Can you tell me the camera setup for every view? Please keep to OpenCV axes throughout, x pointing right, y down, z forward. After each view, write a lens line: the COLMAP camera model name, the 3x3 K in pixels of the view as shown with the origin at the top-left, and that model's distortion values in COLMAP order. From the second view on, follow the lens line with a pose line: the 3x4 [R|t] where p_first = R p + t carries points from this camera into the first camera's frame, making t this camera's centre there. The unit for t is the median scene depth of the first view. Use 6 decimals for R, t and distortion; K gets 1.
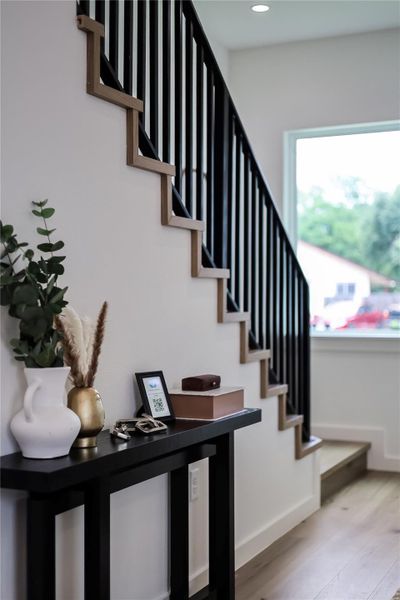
lens RADIAL K [[861.7, 0, 200.0], [0, 861.7, 300.0], [0, 0, 1]] dist [0.017120, -0.016275]
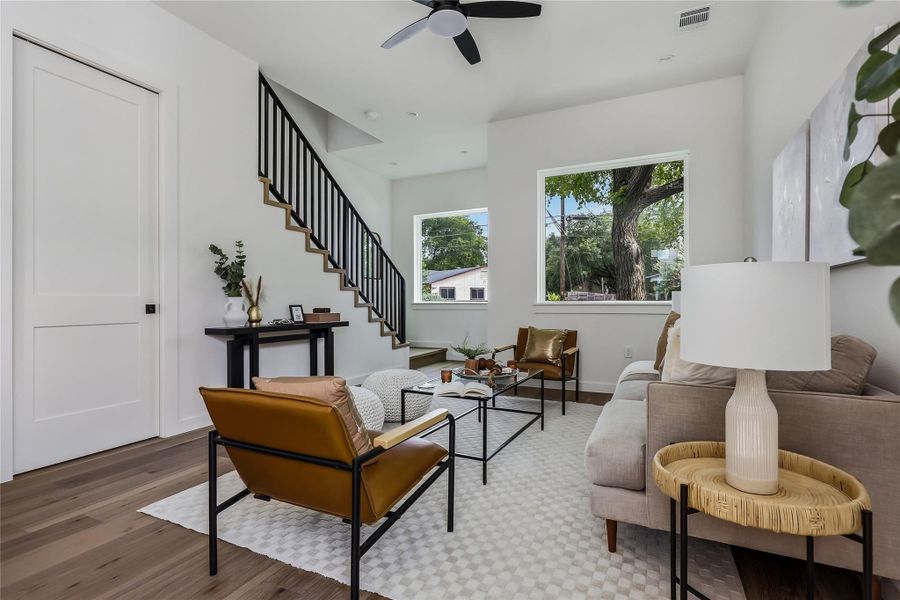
lens RADIAL K [[451.9, 0, 452.6], [0, 451.9, 297.4], [0, 0, 1]] dist [0.000466, 0.000187]
pose [[0.999955, -0.003797, -0.008744, 0.470280], [0.003759, 0.999984, -0.004293, 0.071417], [0.008760, 0.004260, 0.999953, -0.440300]]
